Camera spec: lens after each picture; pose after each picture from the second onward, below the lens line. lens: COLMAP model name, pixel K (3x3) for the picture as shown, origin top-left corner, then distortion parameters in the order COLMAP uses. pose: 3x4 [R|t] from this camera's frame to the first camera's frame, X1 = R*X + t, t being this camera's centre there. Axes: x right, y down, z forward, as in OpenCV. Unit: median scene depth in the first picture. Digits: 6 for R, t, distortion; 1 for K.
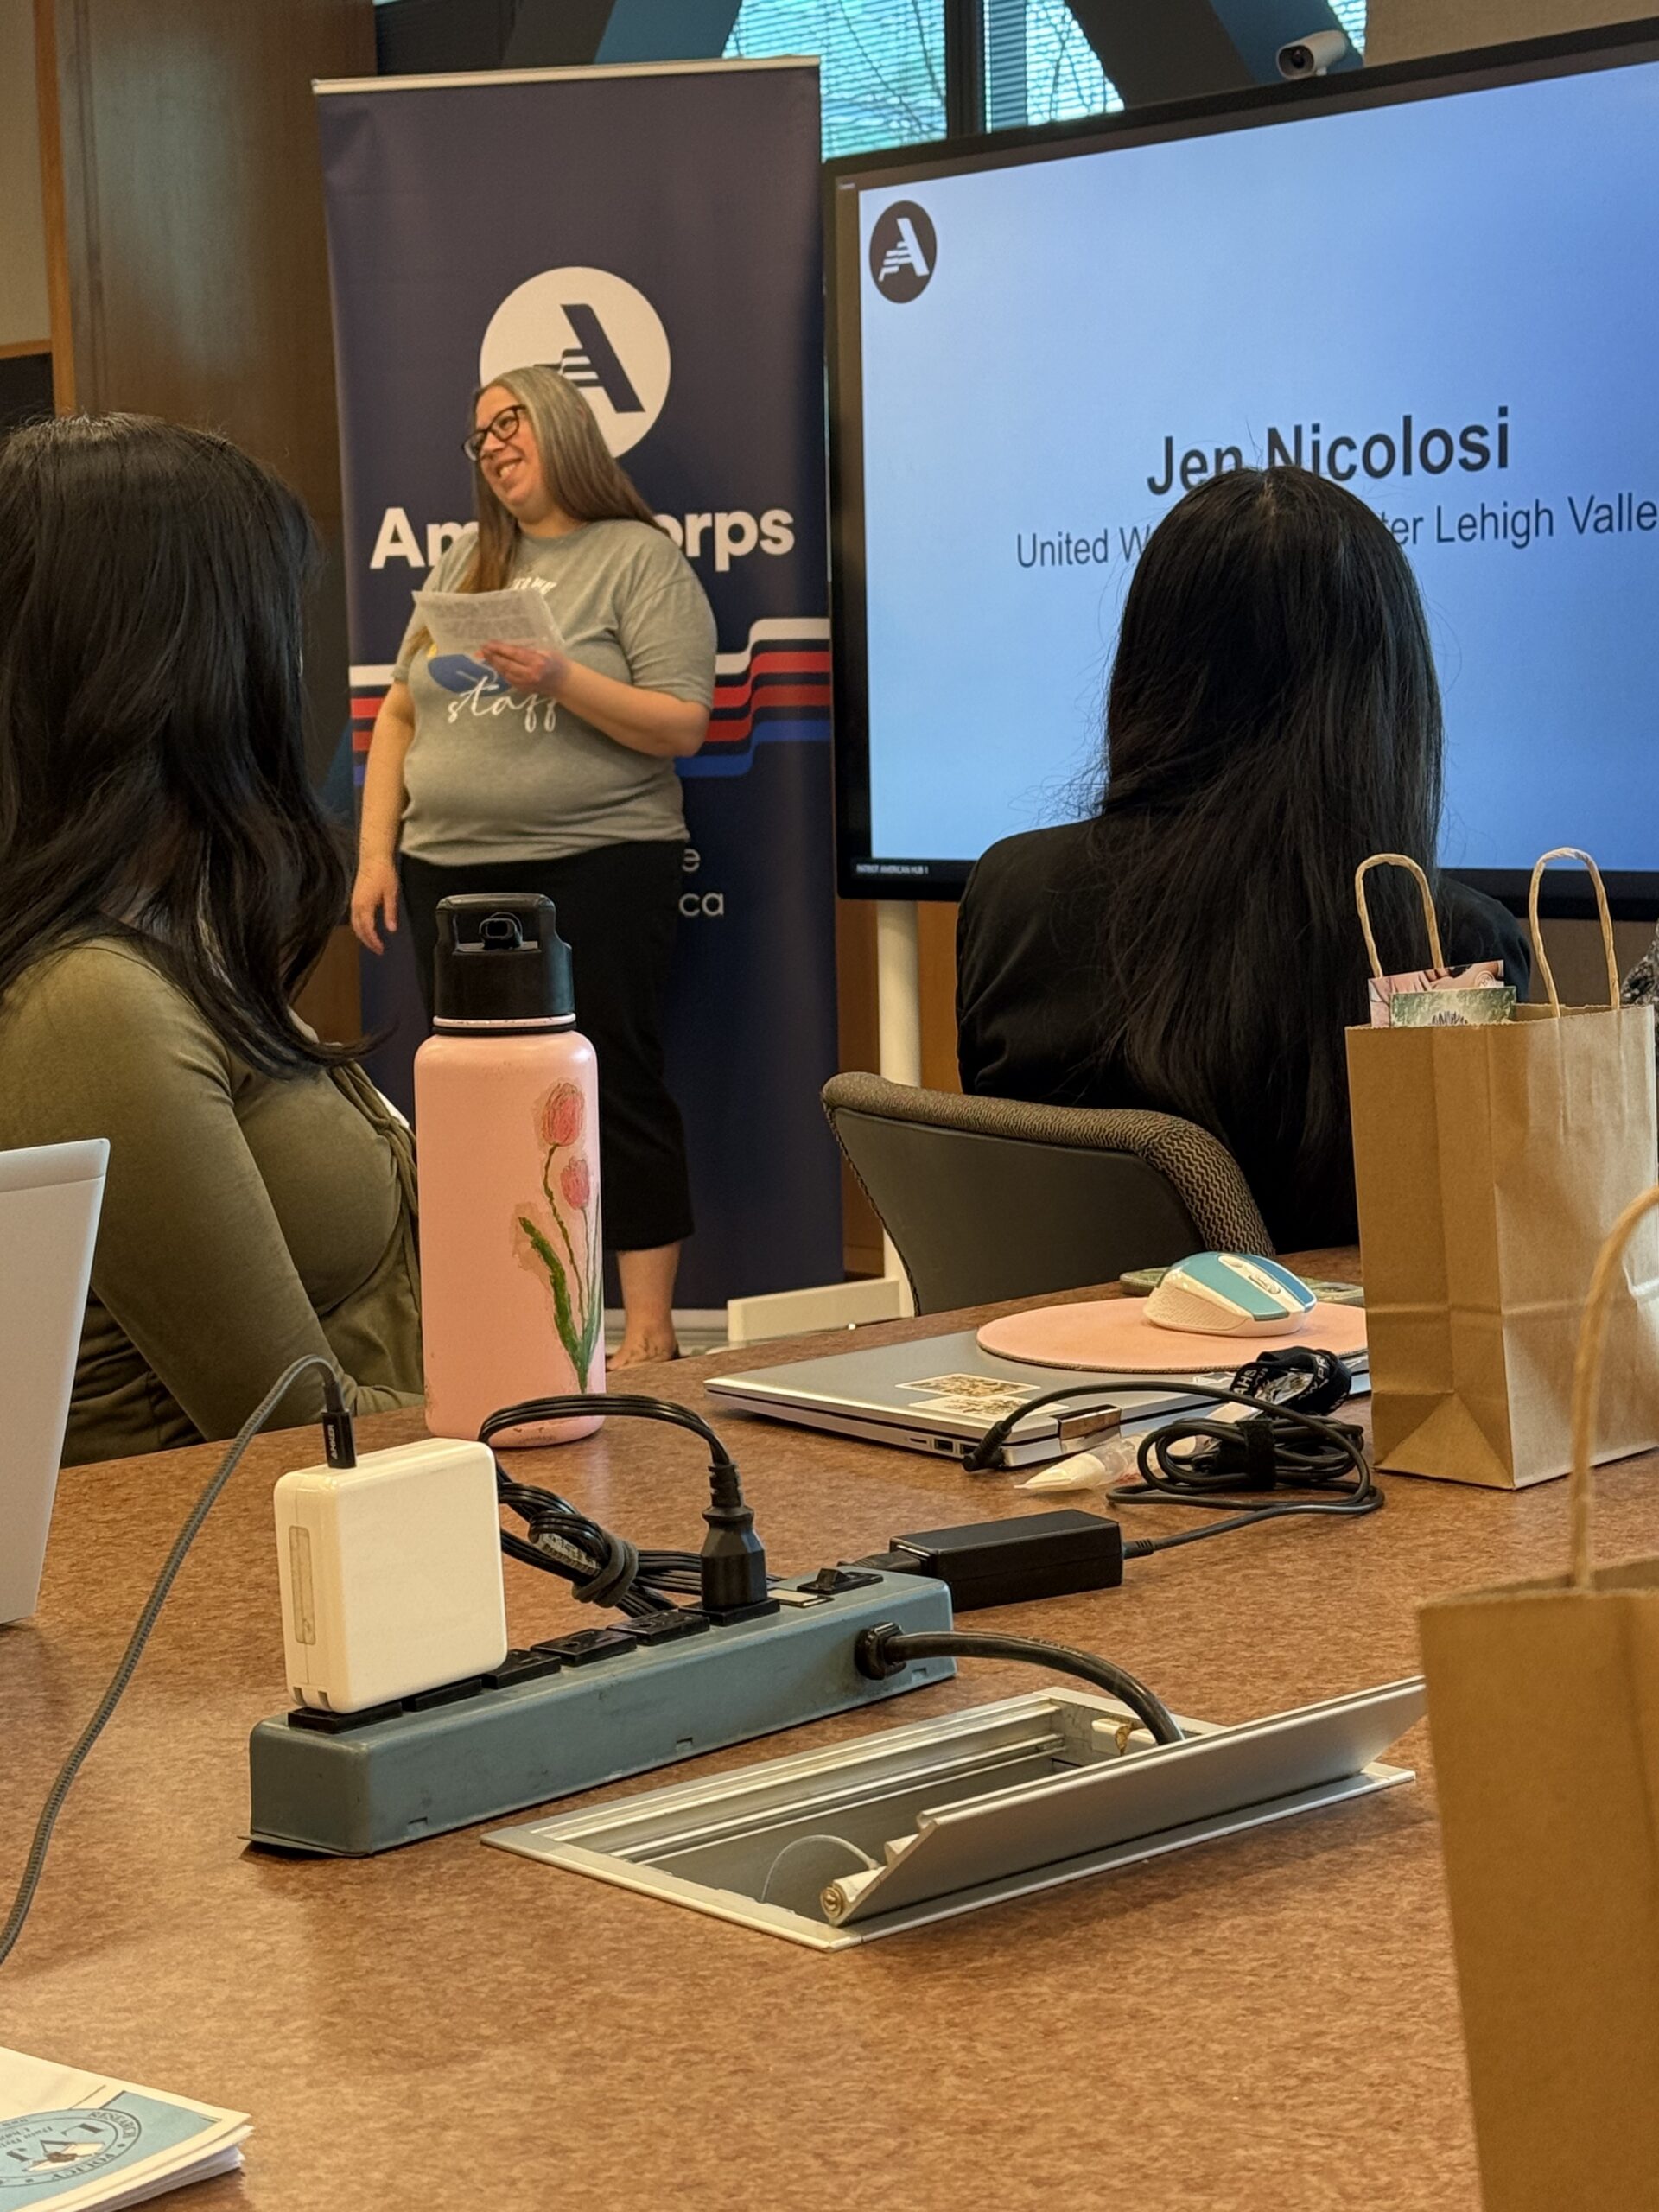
lens RADIAL K [[4264.3, 0, 845.5], [0, 4264.3, 1098.1], [0, 0, 1]] dist [0.129639, 0.000000]
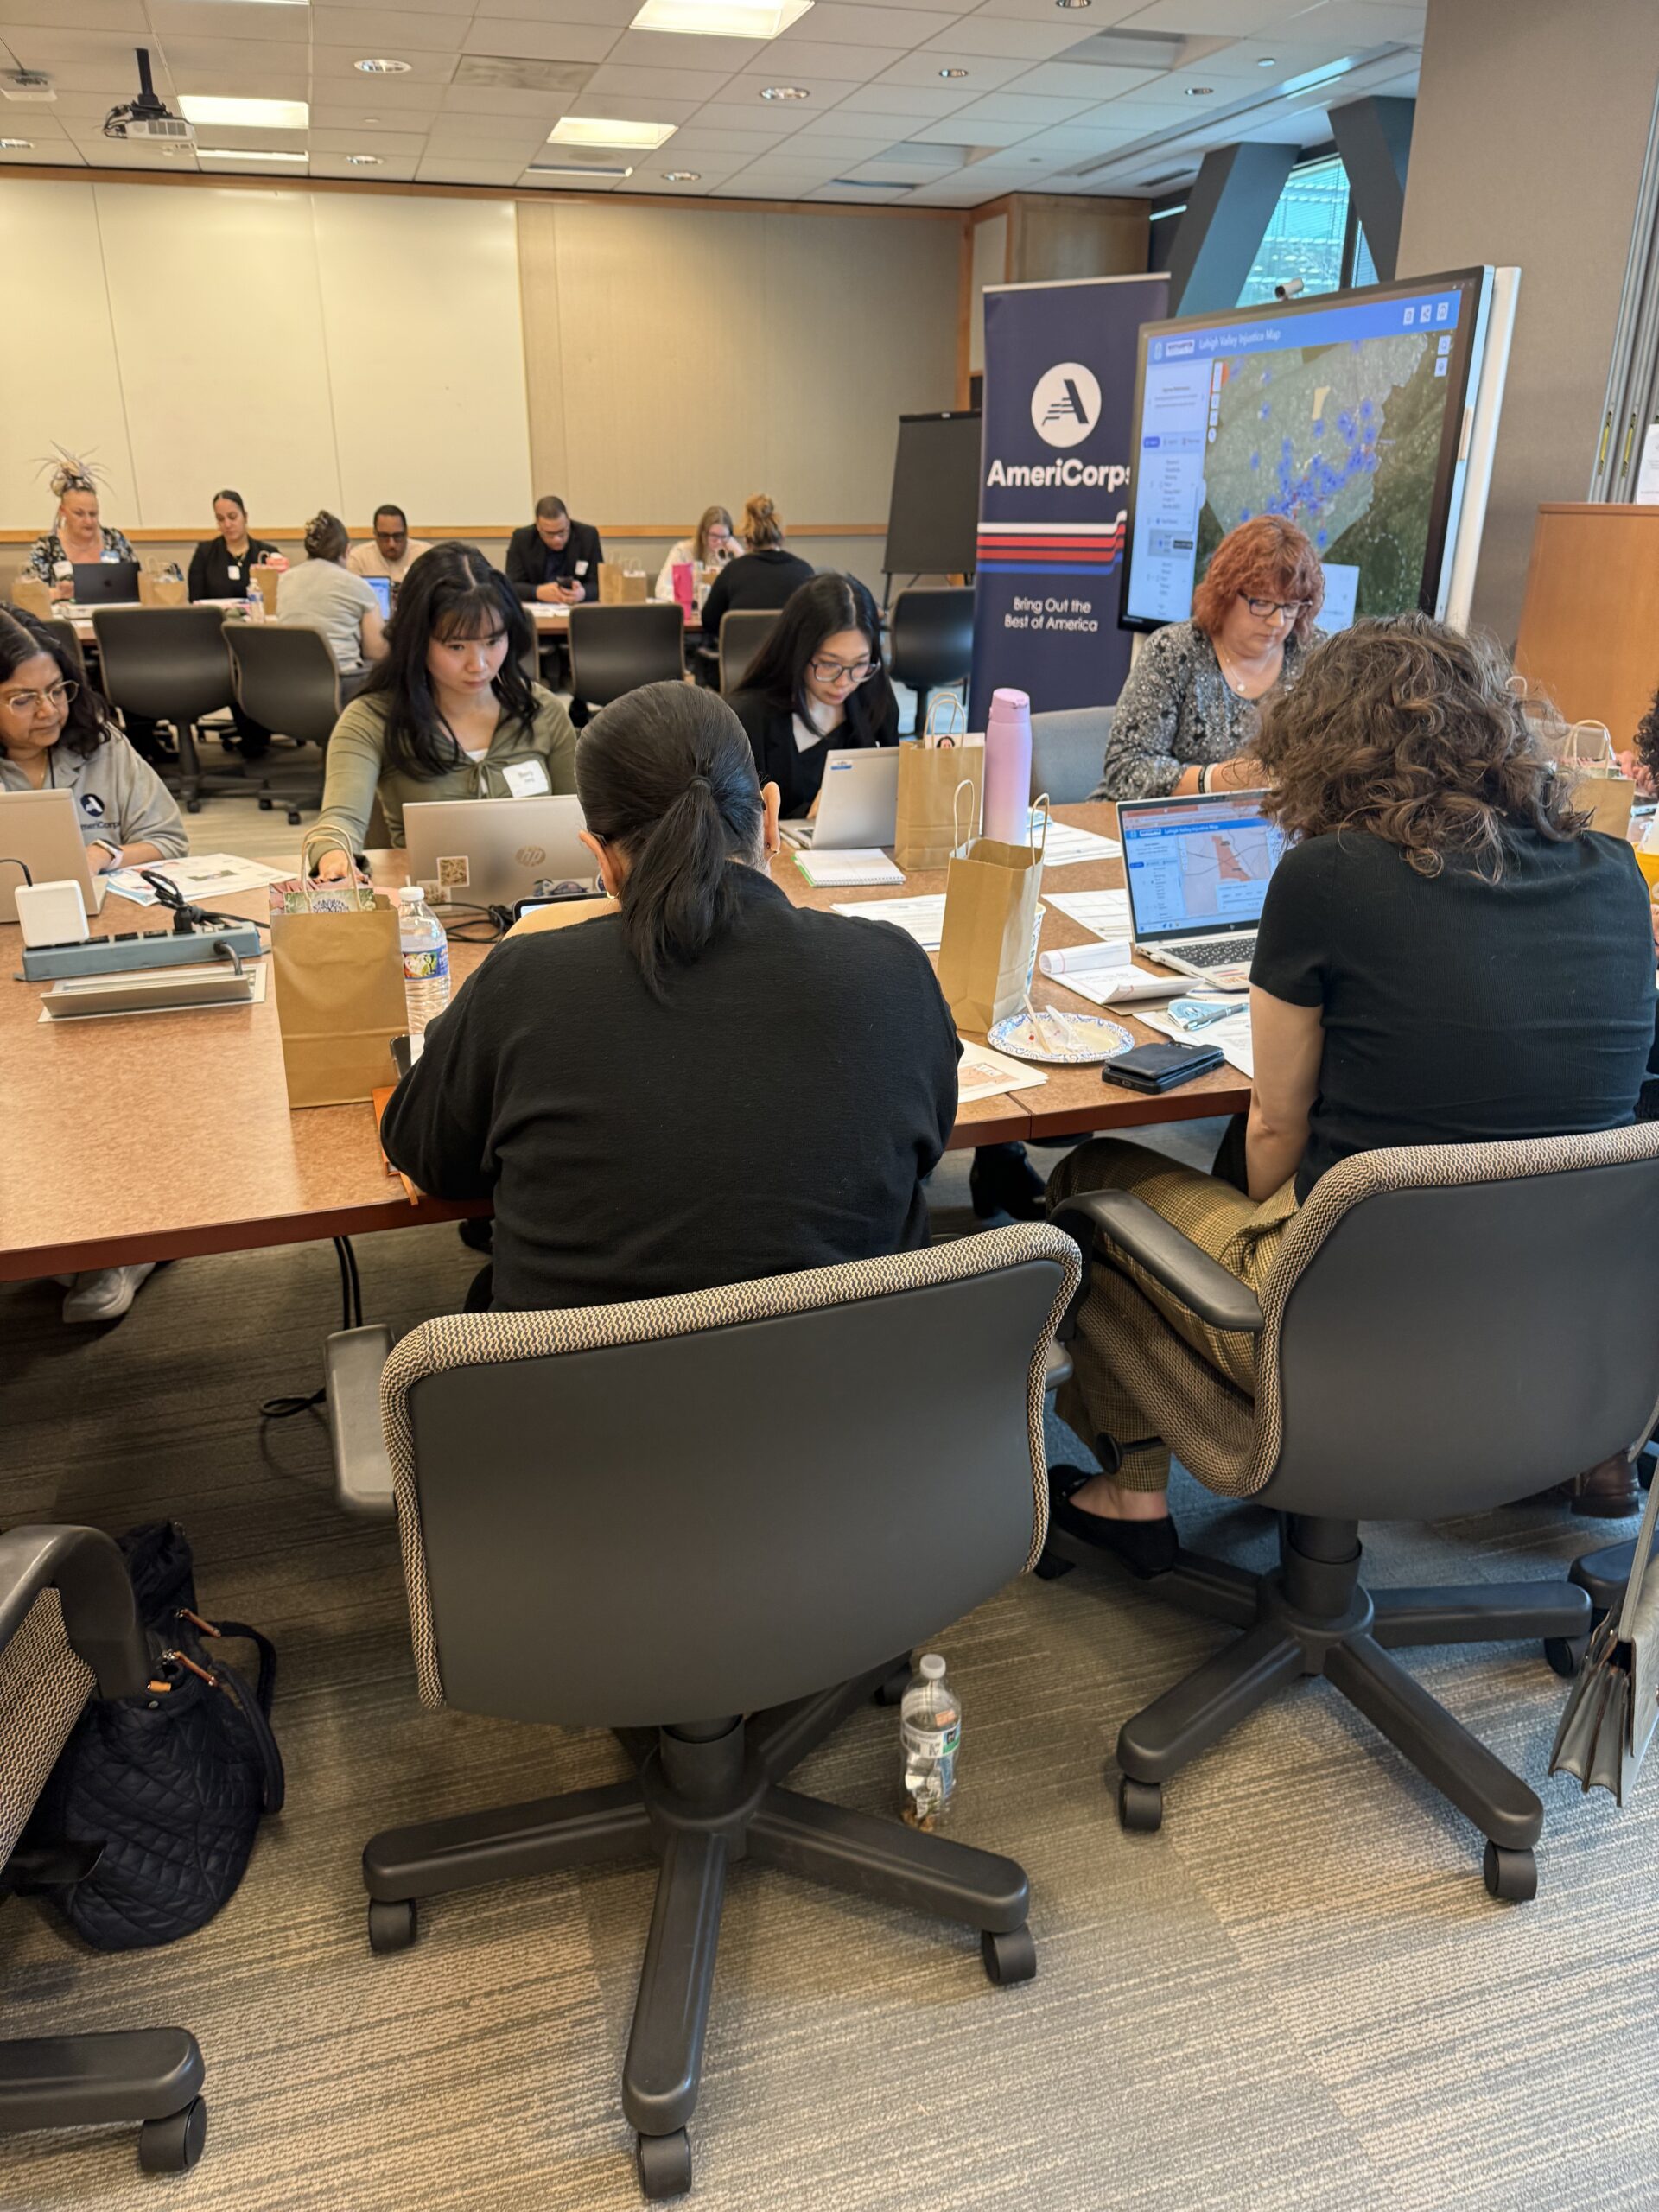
lens RADIAL K [[1628.0, 0, 788.7], [0, 1628.0, 1037.6], [0, 0, 1]] dist [0.032291, 0.007283]
pose [[0.900598, 0.166926, -0.401322, 1.119499], [-0.065868, 0.965065, 0.253597, -0.201517], [0.429634, -0.201954, 0.880130, -0.021781]]
